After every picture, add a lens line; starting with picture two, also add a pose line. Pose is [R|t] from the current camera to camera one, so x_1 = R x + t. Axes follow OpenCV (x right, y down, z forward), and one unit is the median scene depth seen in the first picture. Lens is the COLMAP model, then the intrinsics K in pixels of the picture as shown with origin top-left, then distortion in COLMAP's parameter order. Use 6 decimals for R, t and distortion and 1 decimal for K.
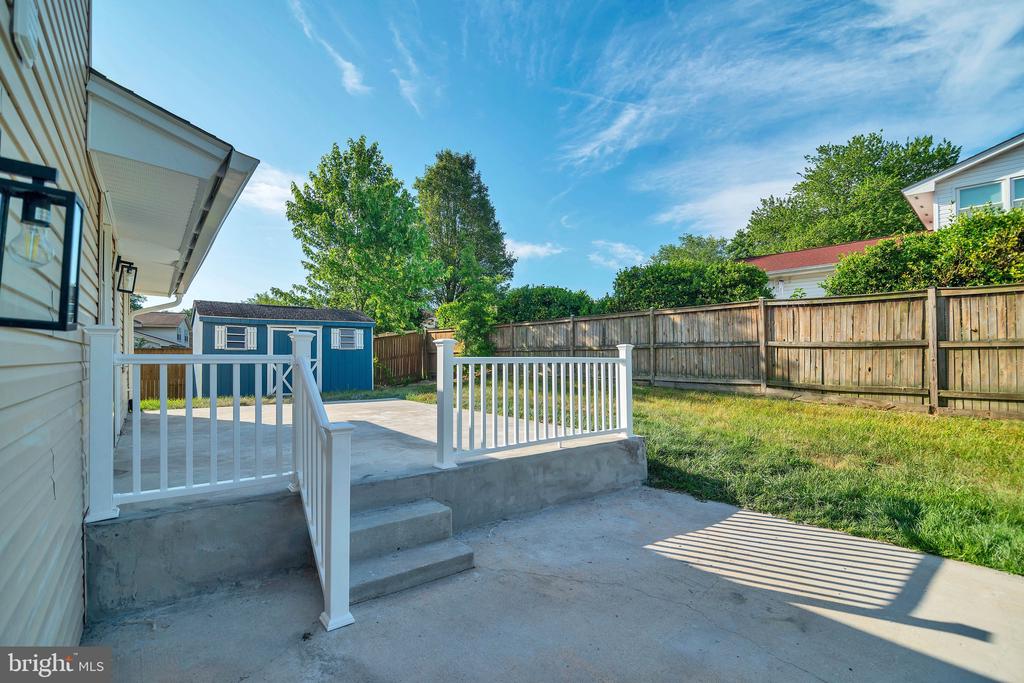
lens RADIAL K [[477.4, 0, 498.3], [0, 477.4, 354.5], [0, 0, 1]] dist [-0.016978, -0.000653]
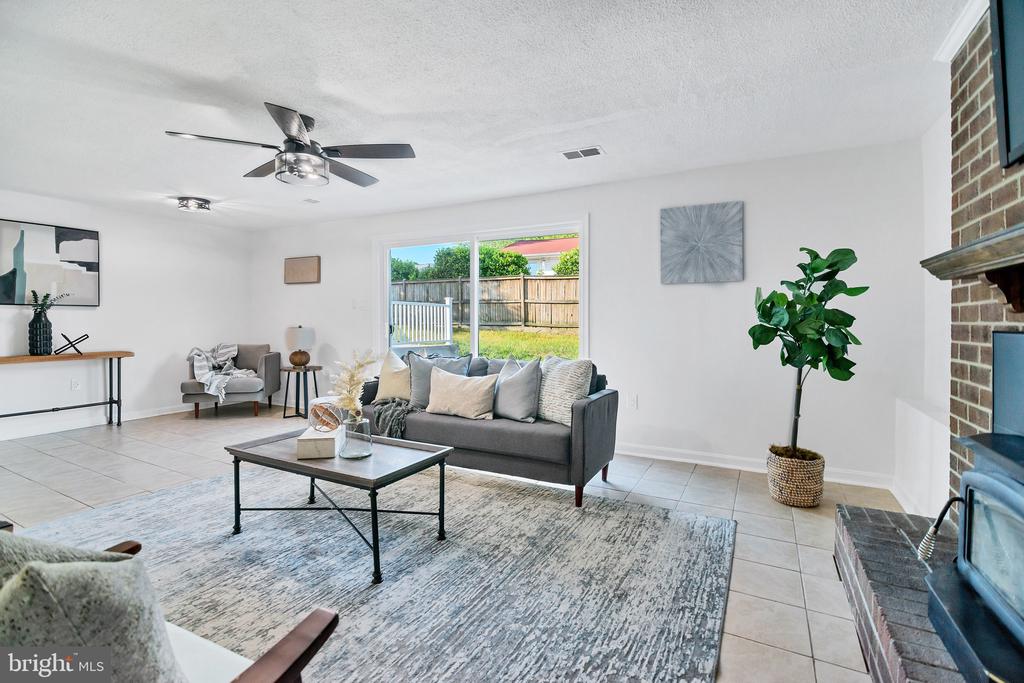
lens RADIAL K [[470.3, 0, 509.5], [0, 470.3, 320.4], [0, 0, 1]] dist [-0.017528, -0.000152]
pose [[0.910383, 0.002807, 0.413756, -0.167711], [-0.006715, 0.999946, 0.007991, 0.031288], [-0.413711, -0.010053, 0.910353, -0.470046]]
